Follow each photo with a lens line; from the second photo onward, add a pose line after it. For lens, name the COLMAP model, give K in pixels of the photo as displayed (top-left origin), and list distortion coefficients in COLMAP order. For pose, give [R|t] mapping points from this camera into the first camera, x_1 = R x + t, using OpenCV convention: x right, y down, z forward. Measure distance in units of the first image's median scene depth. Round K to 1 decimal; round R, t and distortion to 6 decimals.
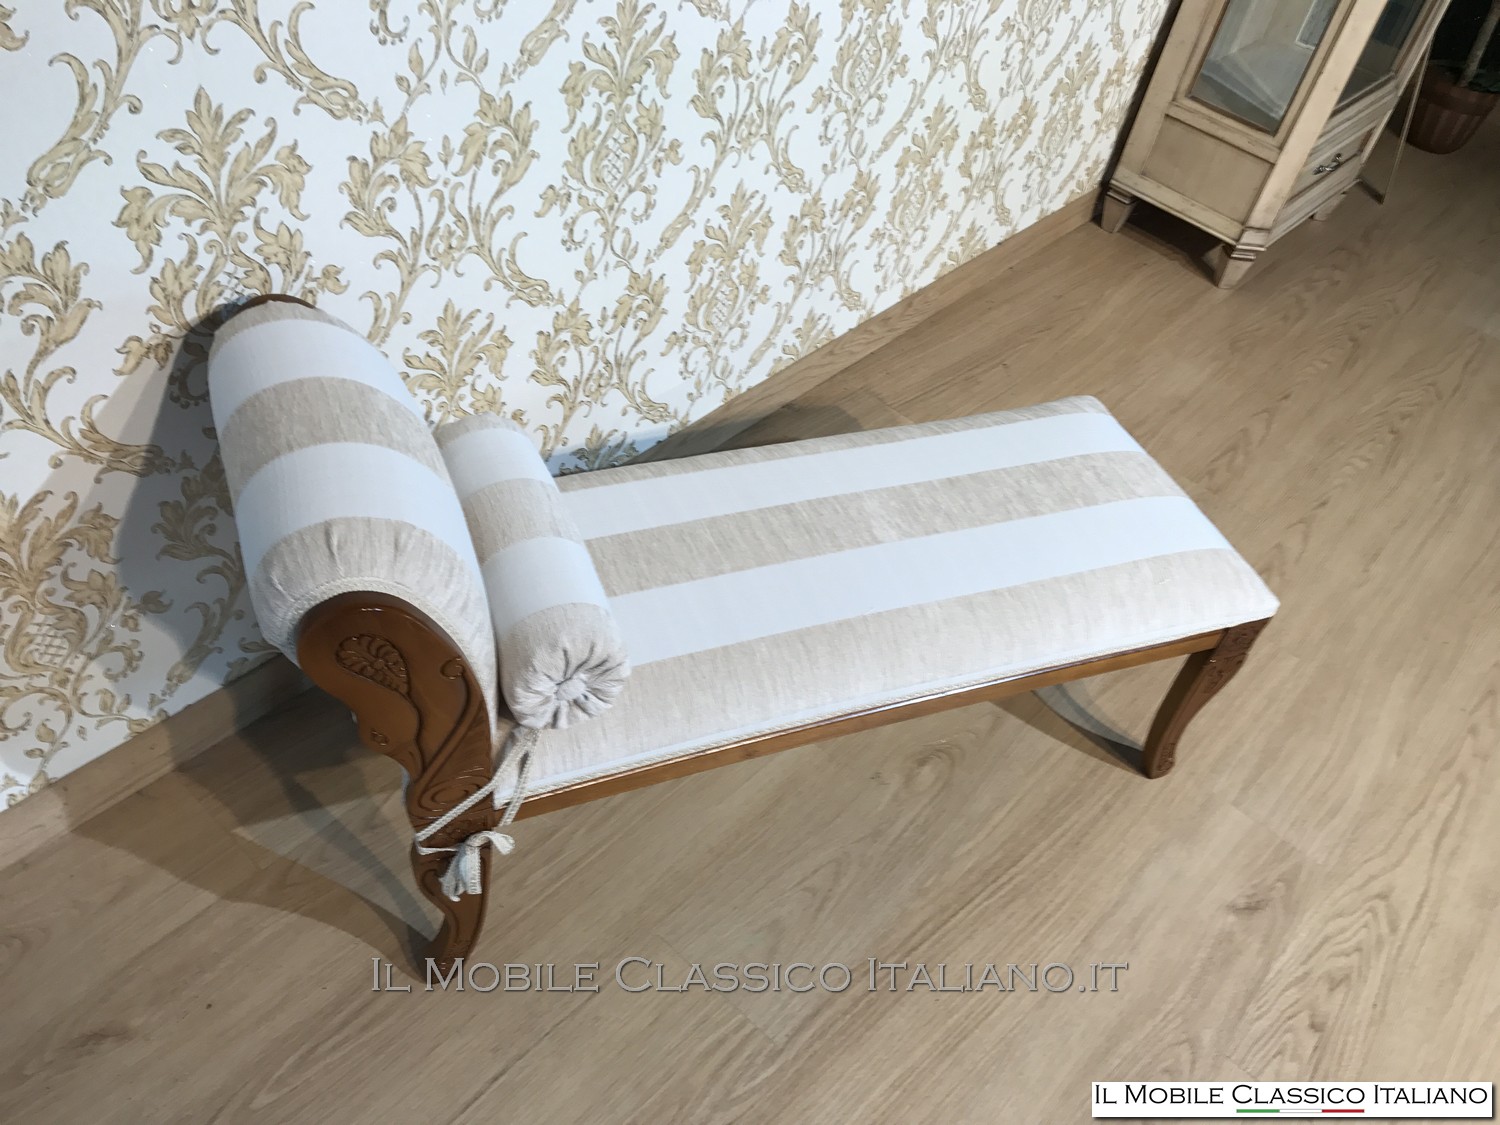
lens RADIAL K [[1219.4, 0, 741.6], [0, 1219.4, 561.7], [0, 0, 1]] dist [-0.000712, 0.041986]
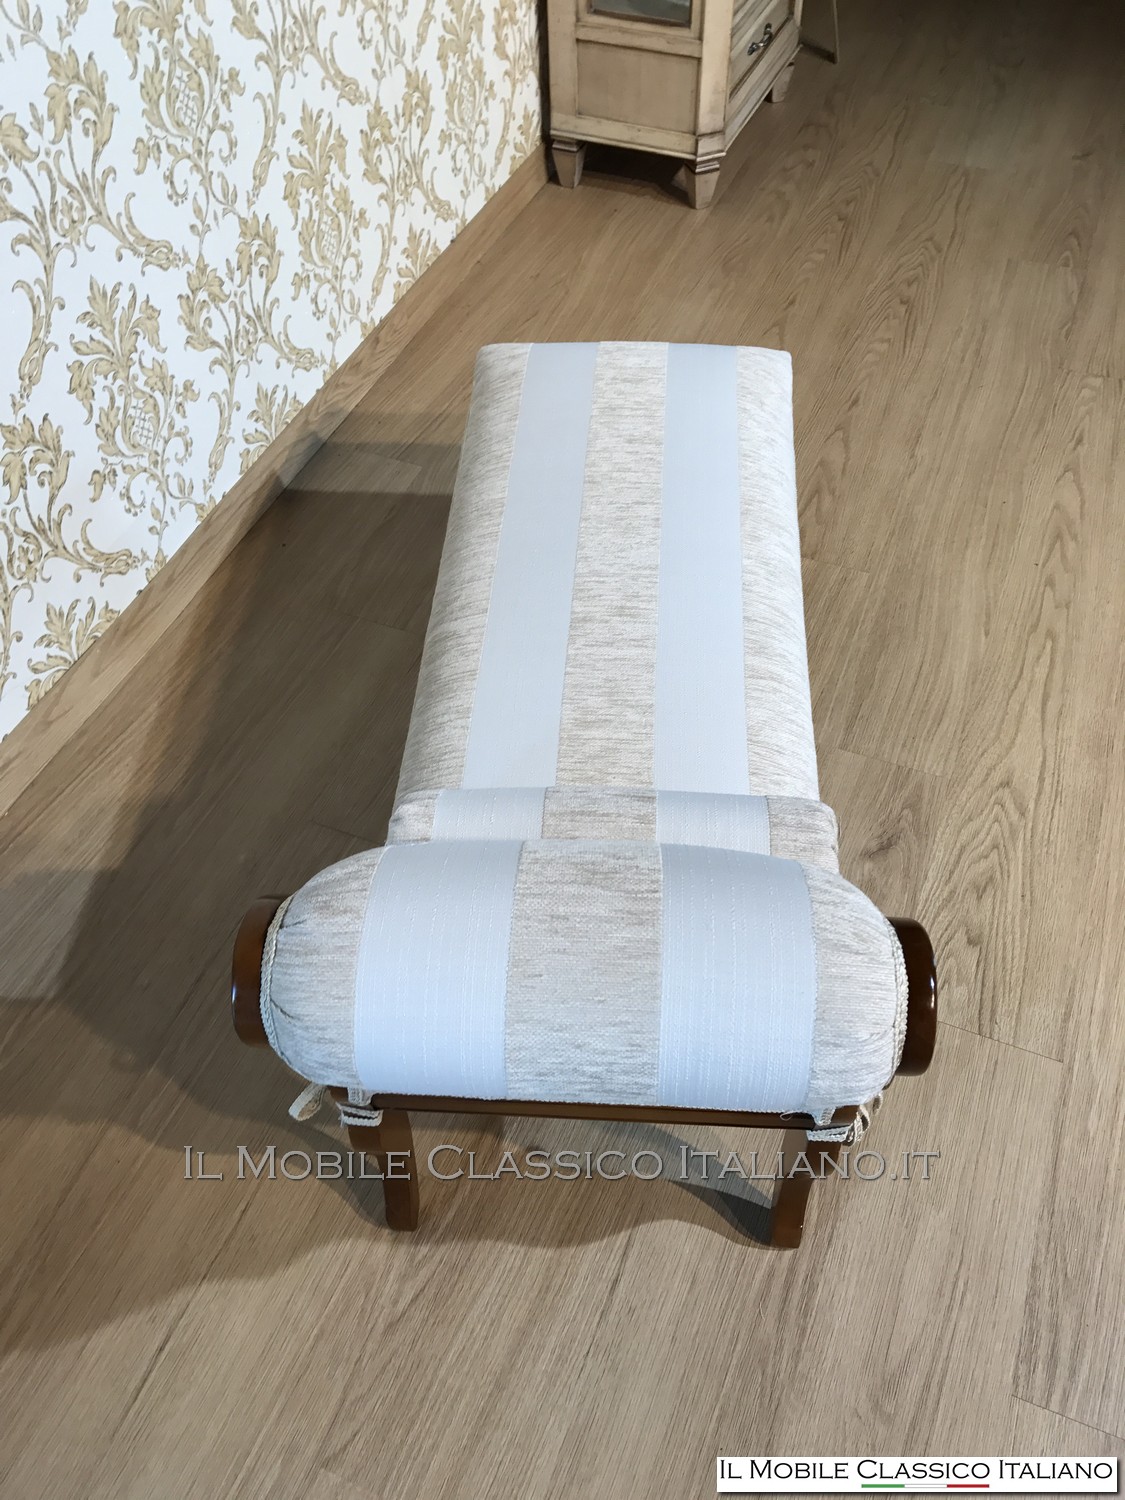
lens RADIAL K [[1219.4, 0, 566.5], [0, 1219.4, 735.4], [0, 0, 1]] dist [-0.000712, 0.041986]
pose [[0.930109, -0.358217, 0.081105, 0.150664], [0.346356, 0.928935, 0.130831, -0.013054], [-0.122207, -0.093596, 0.988082, 0.096109]]
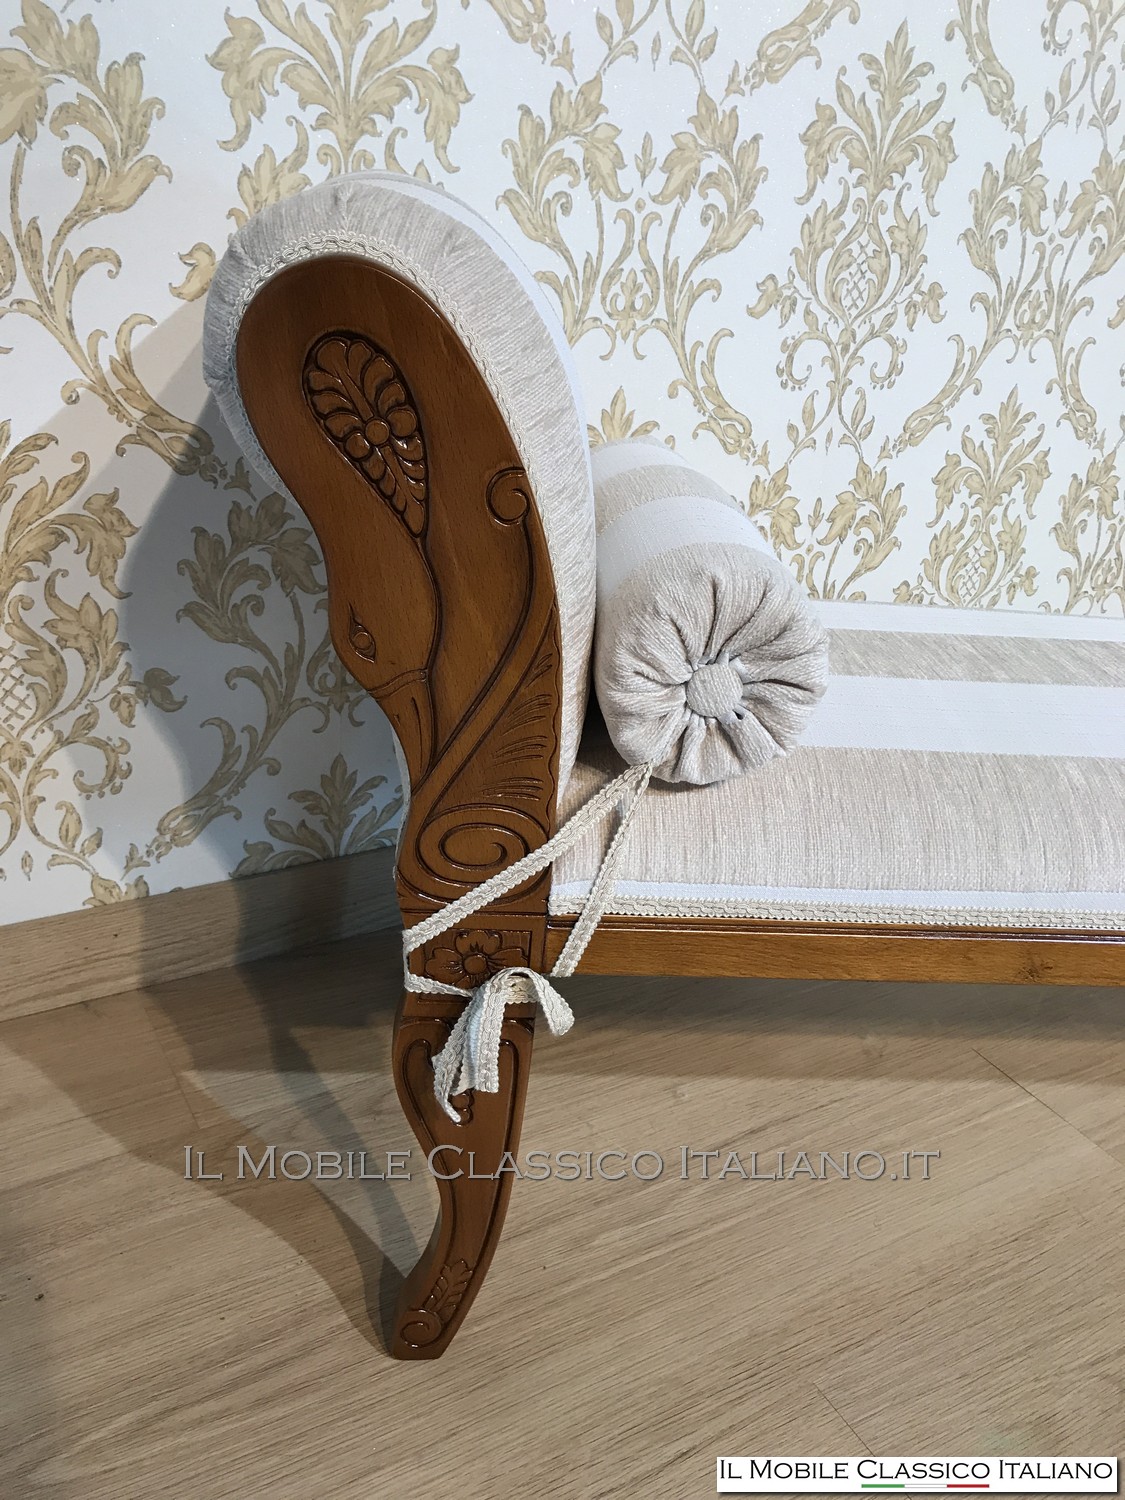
lens RADIAL K [[1239.2, 0, 569.0], [0, 1239.2, 736.7], [0, 0, 1]] dist [-0.004927, 0.043697]
pose [[0.954022, 0.066557, -0.292253, -0.030894], [-0.171198, 0.921342, -0.349028, 0.253549], [0.246035, 0.383014, 0.890375, 0.384583]]
